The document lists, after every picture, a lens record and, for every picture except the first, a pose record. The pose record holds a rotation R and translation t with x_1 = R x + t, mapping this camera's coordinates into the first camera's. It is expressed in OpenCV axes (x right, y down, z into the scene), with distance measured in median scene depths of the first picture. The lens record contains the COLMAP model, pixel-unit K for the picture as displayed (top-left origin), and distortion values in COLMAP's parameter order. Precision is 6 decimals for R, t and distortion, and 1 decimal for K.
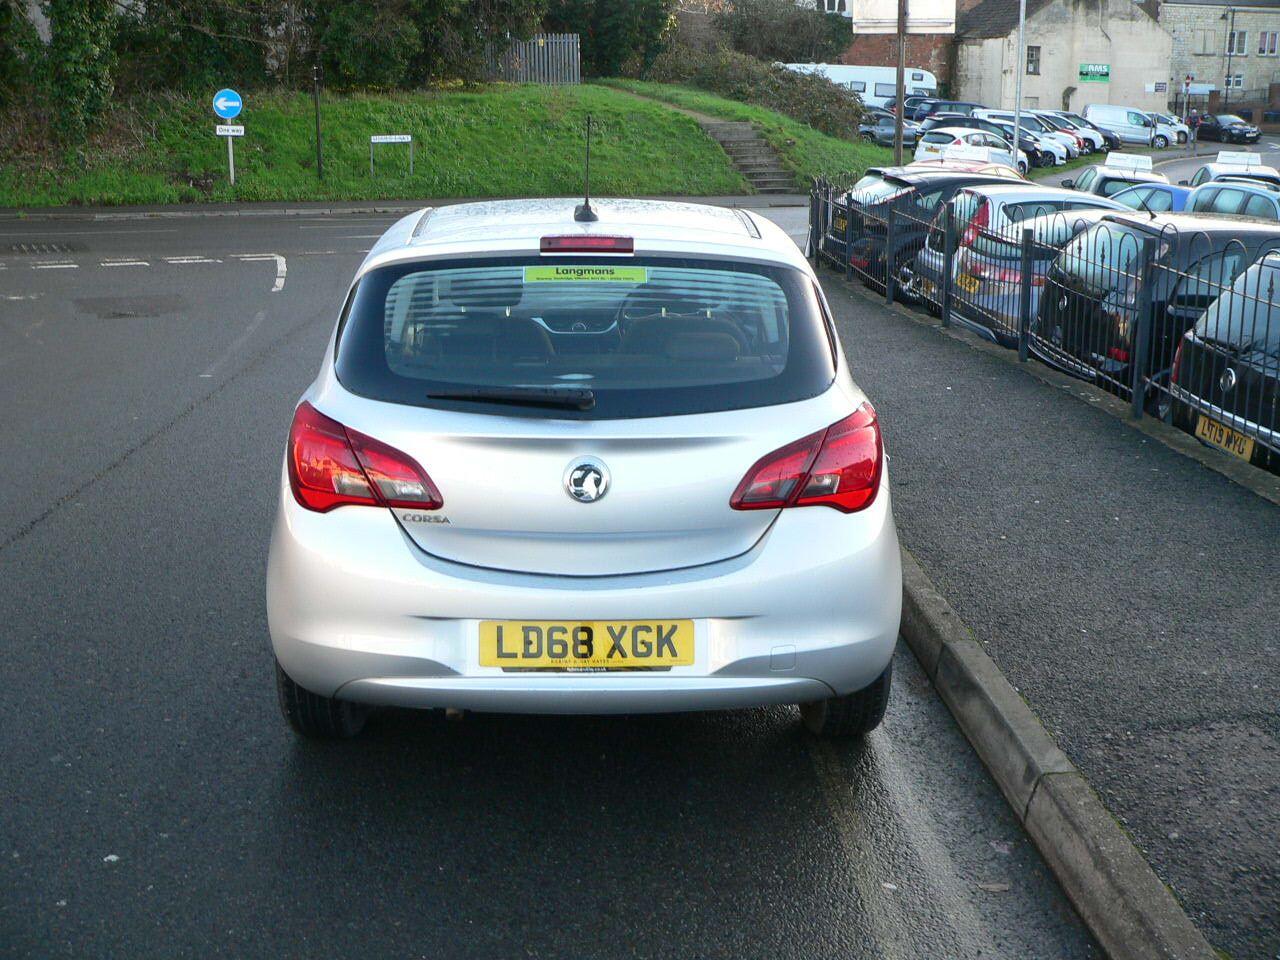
lens RADIAL K [[1361.6, 0, 621.7], [0, 1361.6, 458.3], [0, 0, 1]] dist [-0.129036, 0.000000]
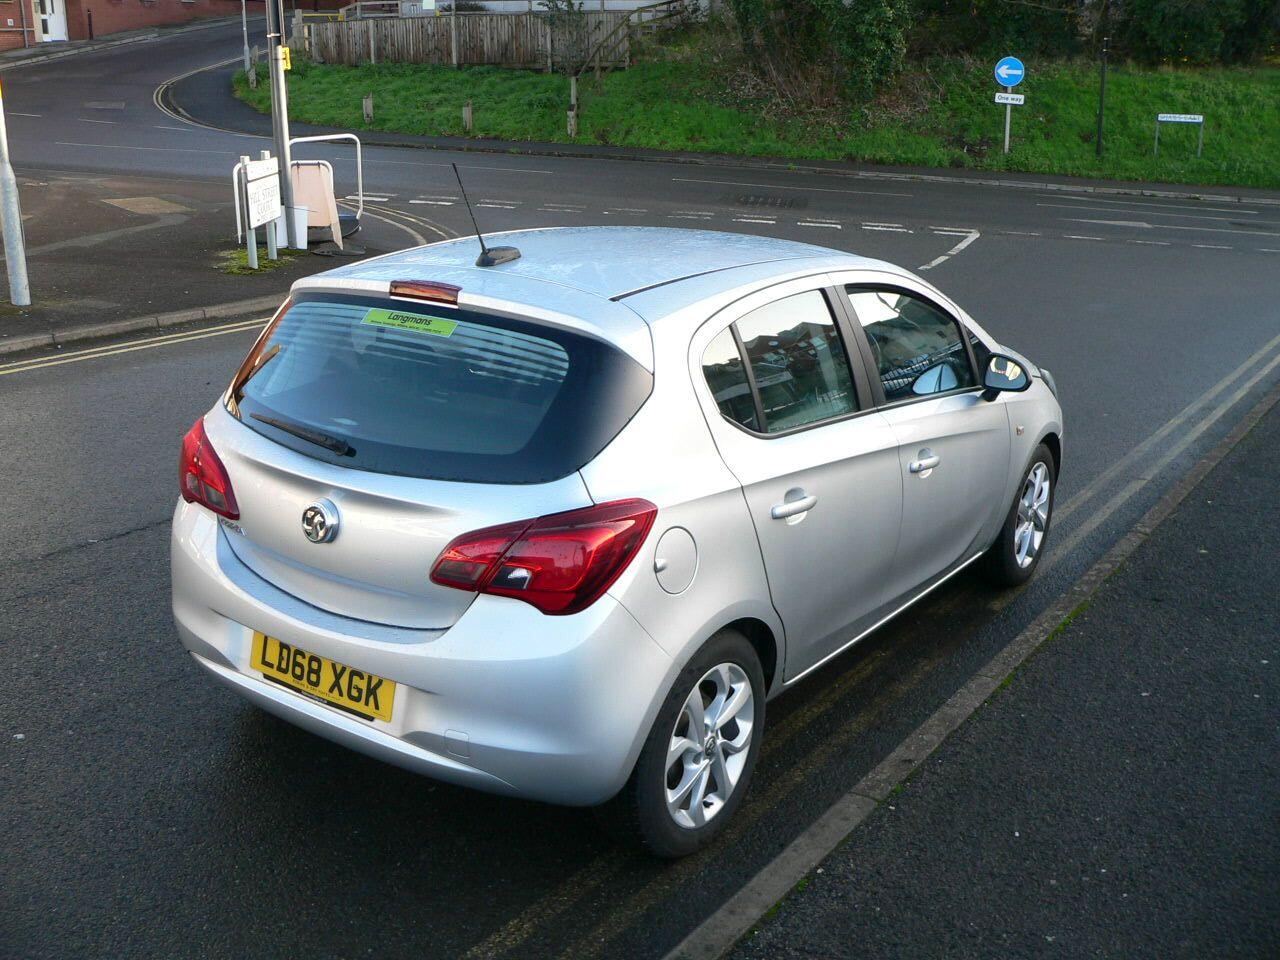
lens RADIAL K [[1361.6, 0, 630.8], [0, 1361.6, 469.3], [0, 0, 1]] dist [-0.129036, 0.000000]
pose [[0.804166, 0.181023, -0.566169, 0.638668], [-0.158904, 0.983302, 0.088692, -0.131040], [0.572771, 0.018644, 0.819504, 0.244475]]
